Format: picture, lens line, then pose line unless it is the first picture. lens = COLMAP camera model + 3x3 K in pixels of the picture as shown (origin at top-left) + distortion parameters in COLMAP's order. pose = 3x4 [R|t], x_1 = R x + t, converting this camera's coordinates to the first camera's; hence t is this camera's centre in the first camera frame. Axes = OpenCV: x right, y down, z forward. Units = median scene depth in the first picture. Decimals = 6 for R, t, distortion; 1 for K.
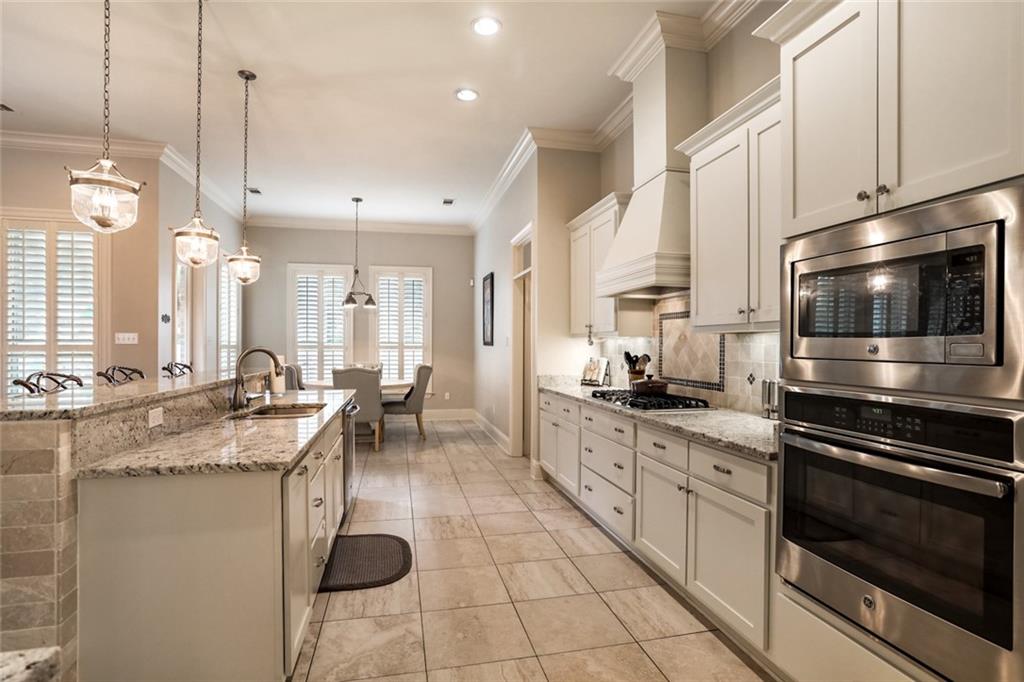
lens RADIAL K [[506.9, 0, 515.6], [0, 506.9, 342.7], [0, 0, 1]] dist [-0.044023, 0.014910]
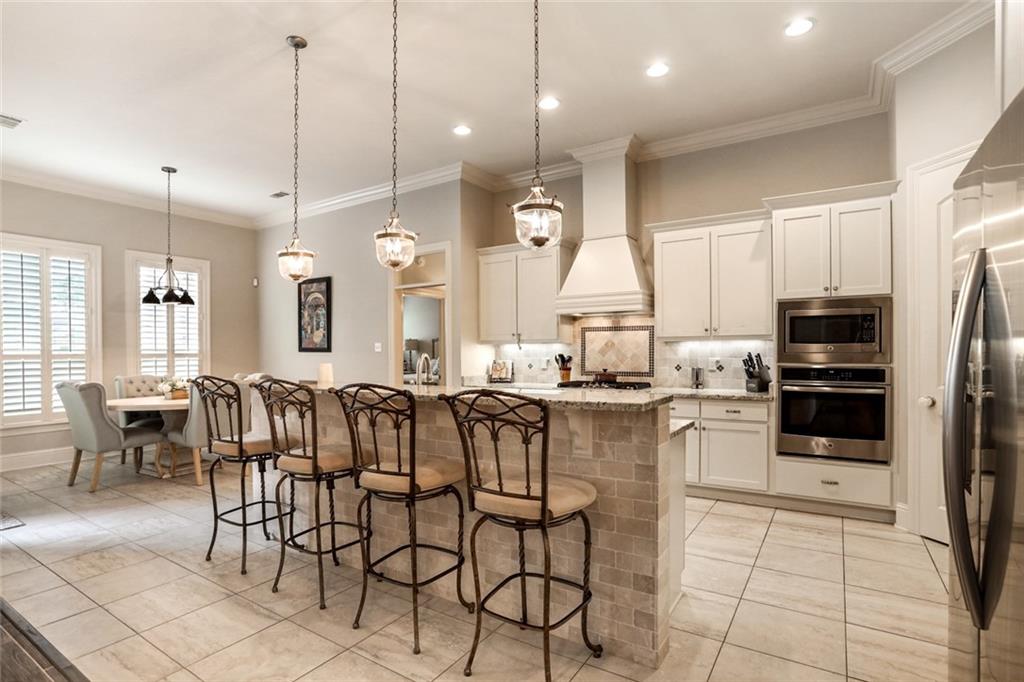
lens RADIAL K [[506.9, 0, 517.9], [0, 506.9, 351.7], [0, 0, 1]] dist [-0.044023, 0.014910]
pose [[0.714476, -0.009403, 0.699597, -0.978603], [0.005768, 0.999955, 0.007549, 0.000013], [-0.699636, -0.001359, 0.714498, 0.119124]]
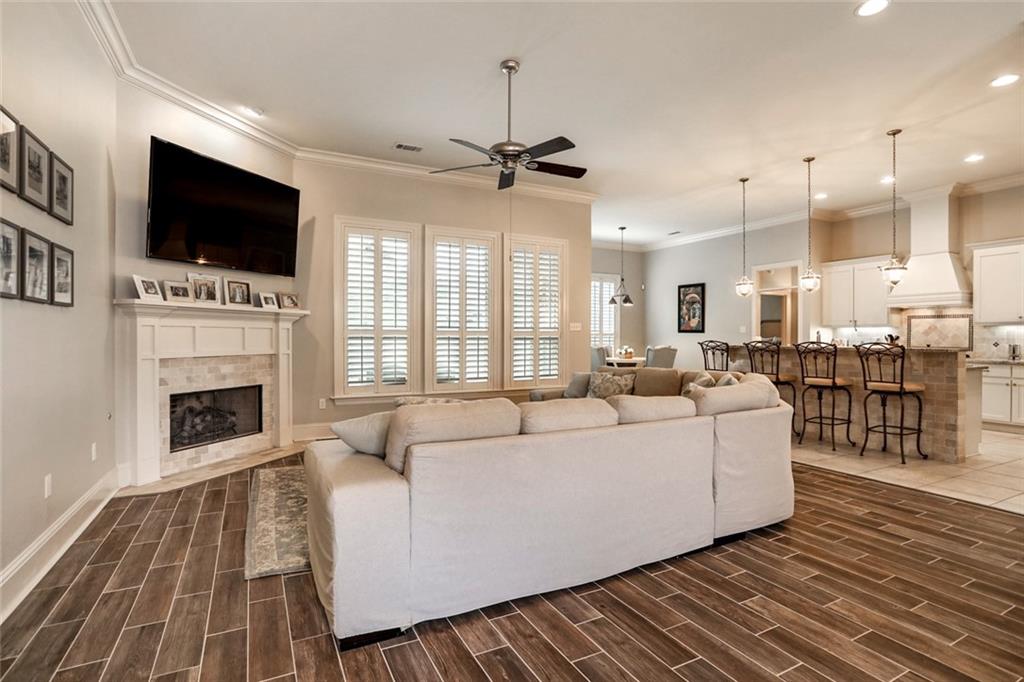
lens RADIAL K [[506.9, 0, 508.0], [0, 506.9, 335.0], [0, 0, 1]] dist [-0.044023, 0.014910]
pose [[0.970320, 0.001096, 0.241821, -2.003650], [-0.001903, 0.999993, 0.003103, 0.019240], [-0.241816, -0.003471, 0.970316, -0.608171]]
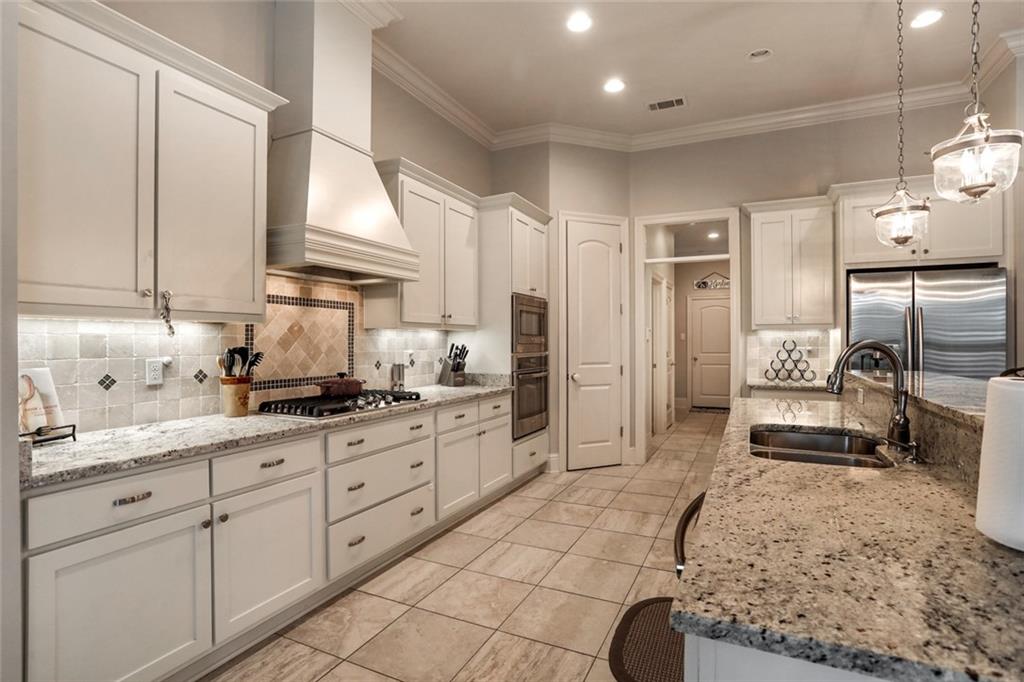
lens RADIAL K [[506.9, 0, 512.2], [0, 506.9, 340.4], [0, 0, 1]] dist [-0.044023, 0.014910]
pose [[-0.781401, -0.000051, 0.624030, -0.490167], [-0.002991, 0.999989, -0.003663, 0.011933], [-0.624022, -0.004728, -0.781392, 1.510865]]
